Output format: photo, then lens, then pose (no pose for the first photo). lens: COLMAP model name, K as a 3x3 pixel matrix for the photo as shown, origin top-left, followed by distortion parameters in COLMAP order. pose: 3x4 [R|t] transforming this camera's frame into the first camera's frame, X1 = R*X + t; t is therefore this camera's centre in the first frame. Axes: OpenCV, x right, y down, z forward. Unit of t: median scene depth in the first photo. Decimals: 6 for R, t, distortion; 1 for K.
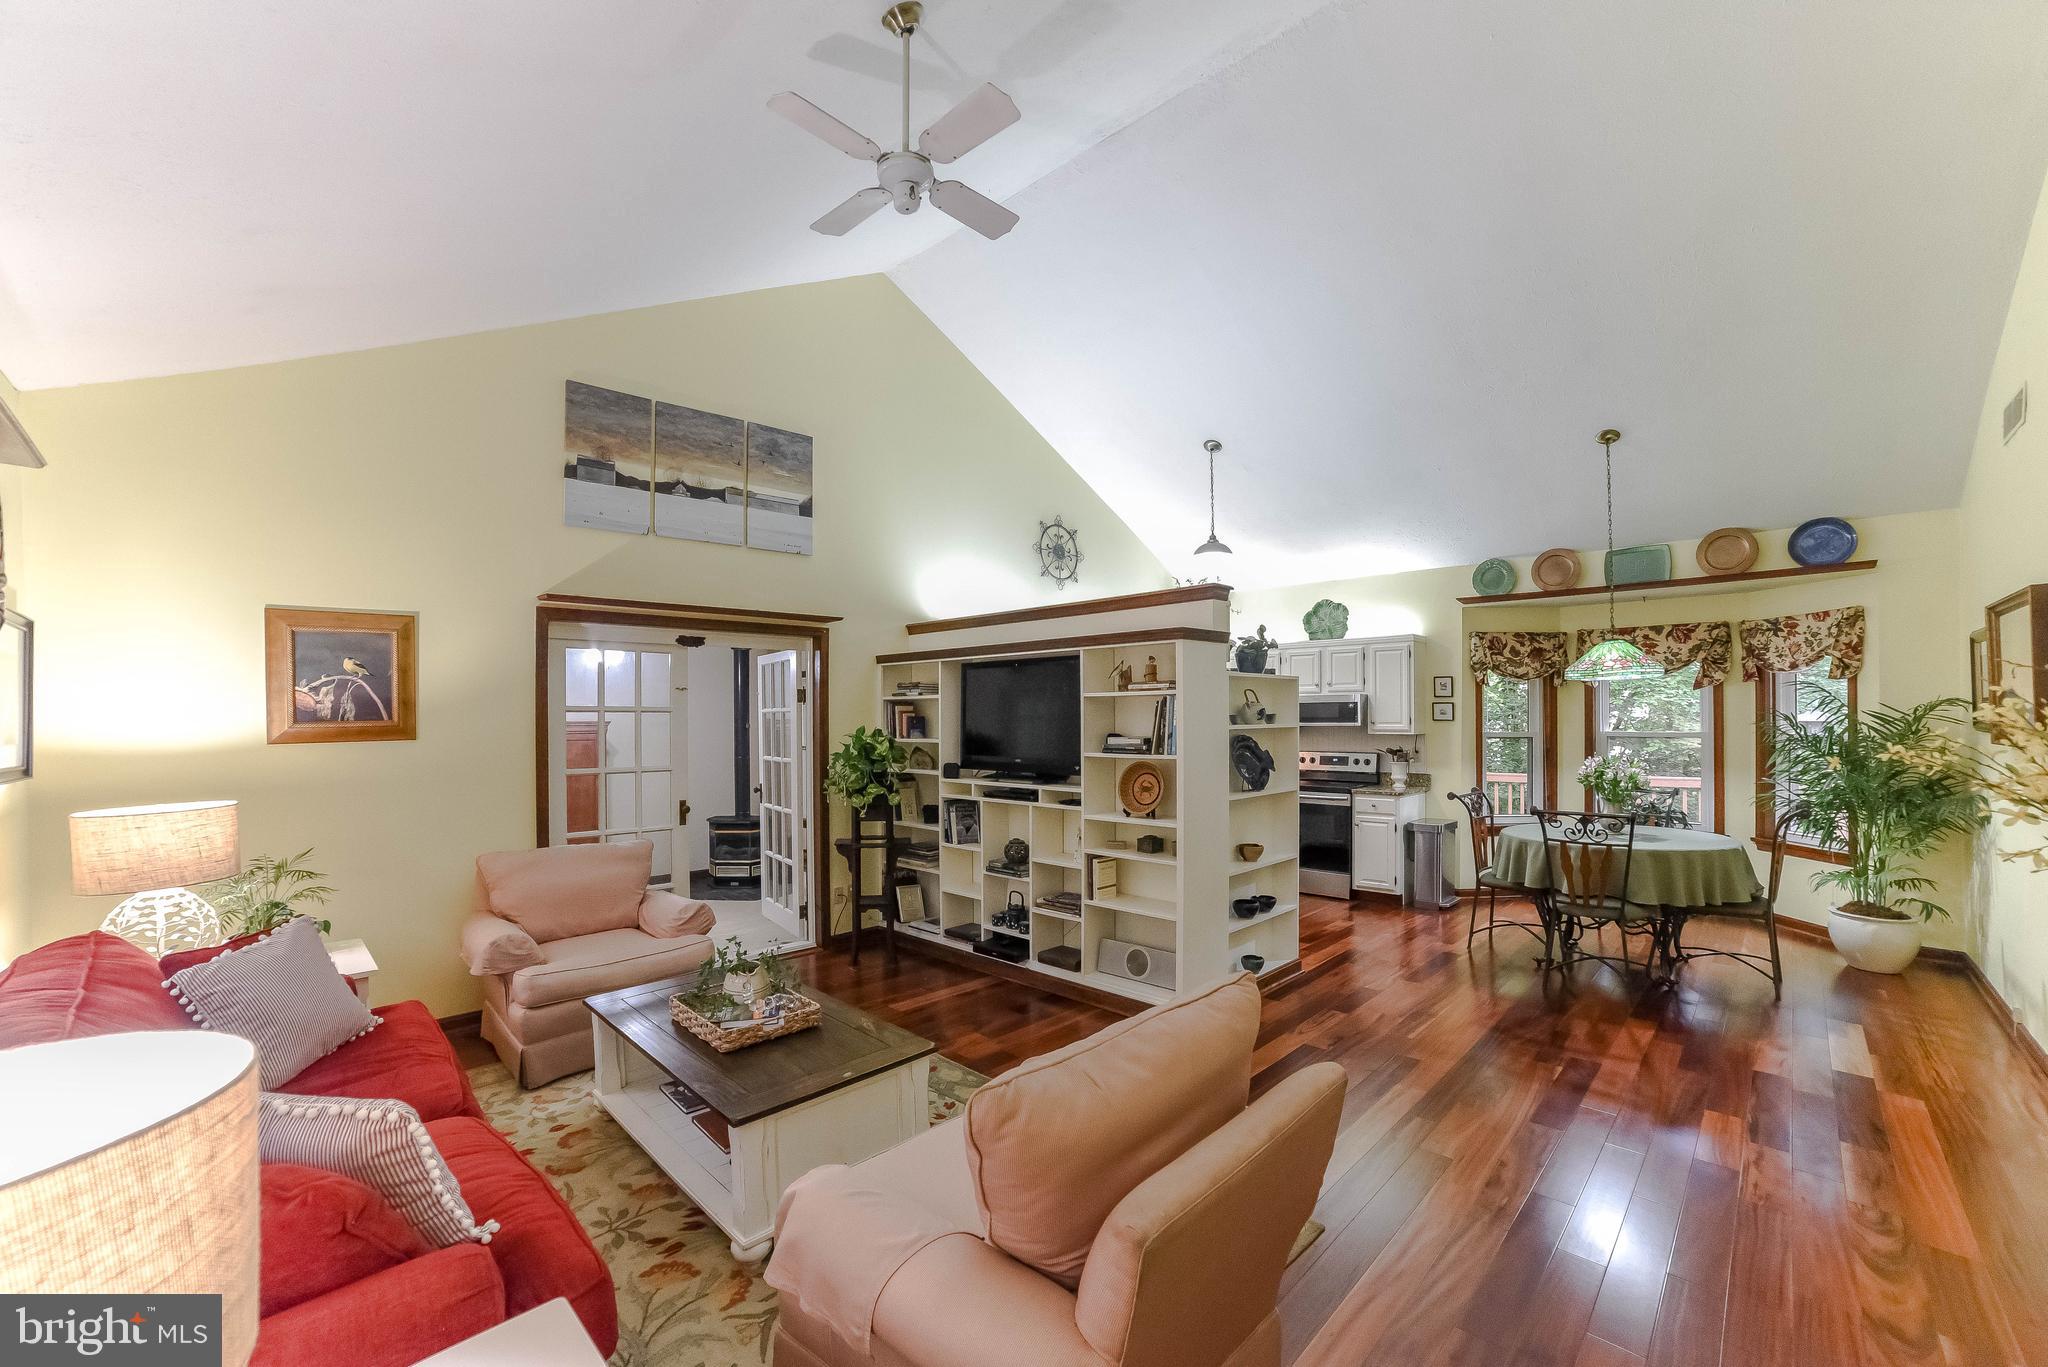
lens RADIAL K [[829.6, 0, 1025.6], [0, 829.6, 704.0], [0, 0, 1]] dist [-0.090501, 0.040767]
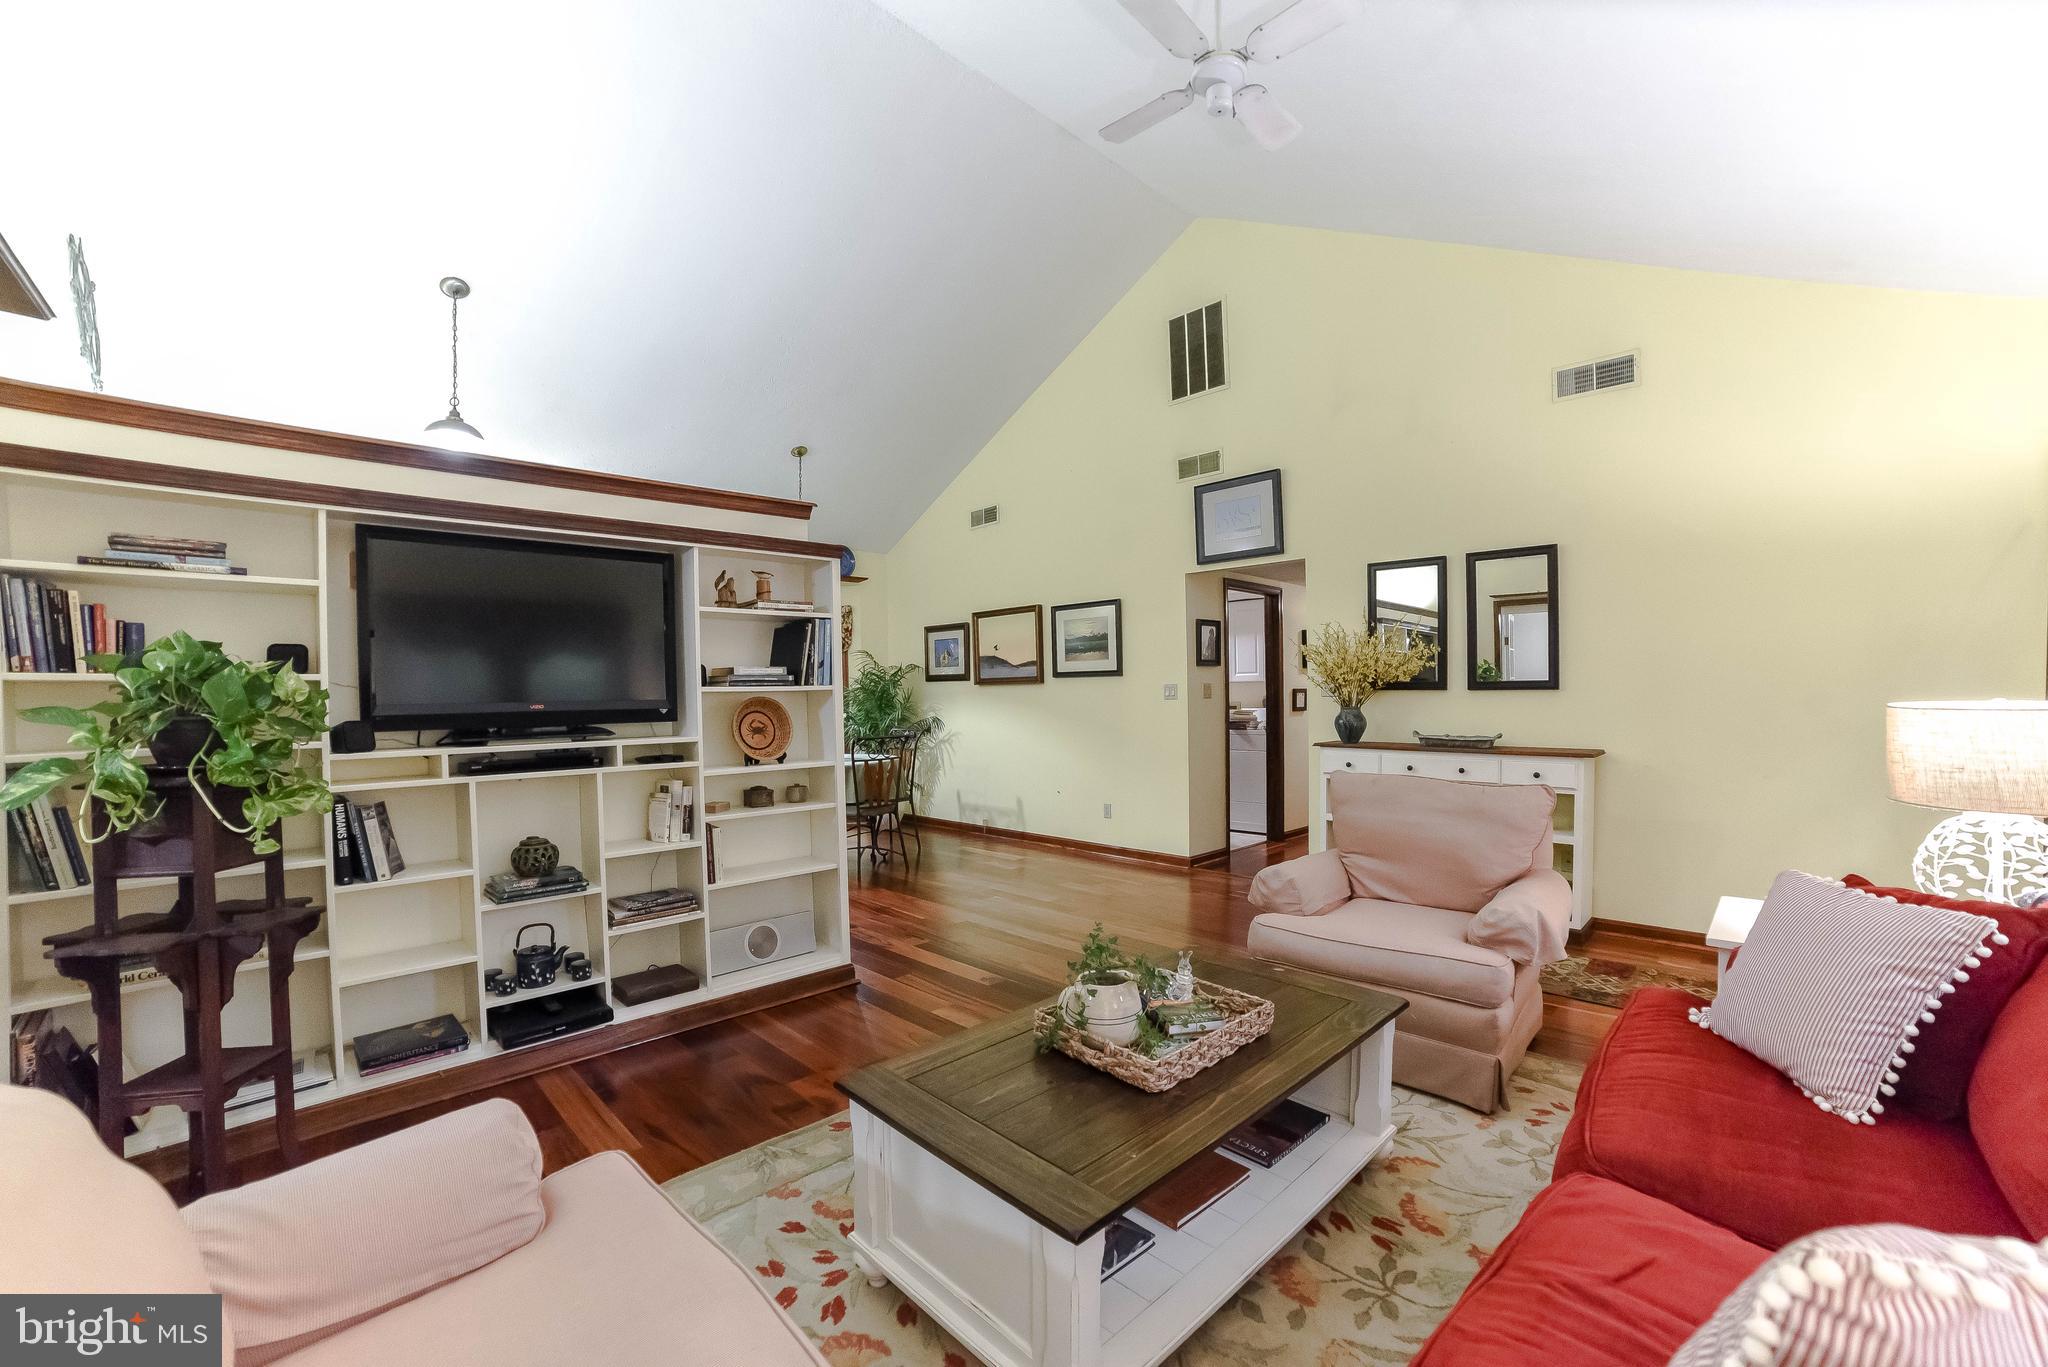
lens RADIAL K [[829.6, 0, 1025.6], [0, 829.6, 704.0], [0, 0, 1]] dist [-0.090501, 0.040767]
pose [[0.010373, -0.010437, 0.999892, -0.658509], [0.000023, 0.999946, 0.010437, 0.066259], [-0.999946, -0.000085, 0.010372, 0.705687]]
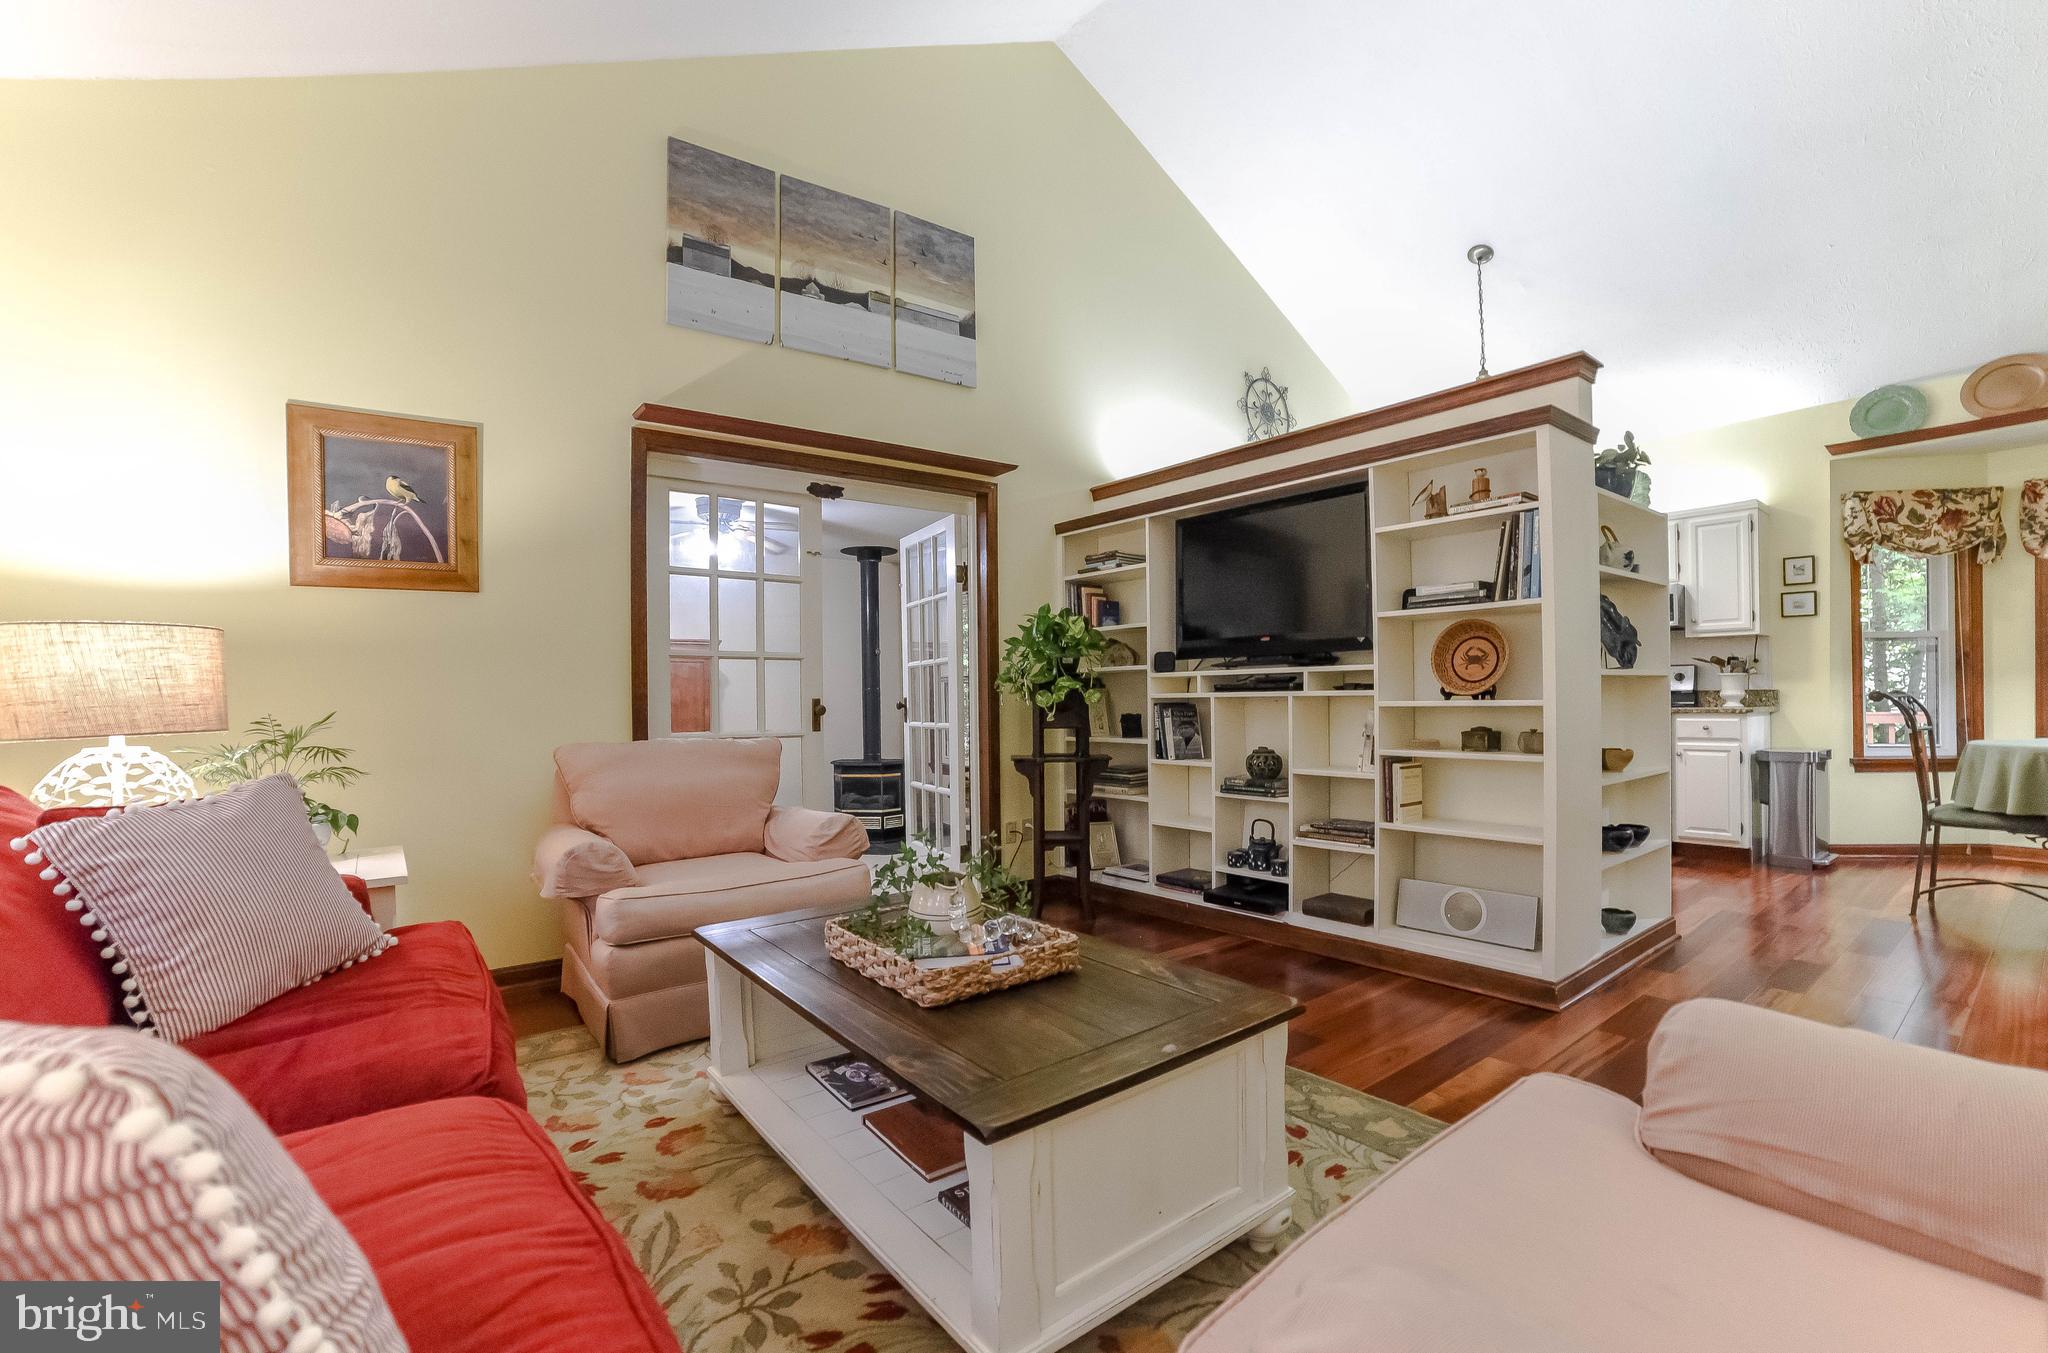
lens RADIAL K [[886.6, 0, 1033.7], [0, 886.6, 688.9], [0, 0, 1]] dist [-0.093956, 0.041674]
pose [[0.992100, -0.007690, -0.125211, -0.126893], [0.008535, 0.999944, 0.006208, 0.116756], [0.125157, -0.007227, 0.992111, 0.228933]]
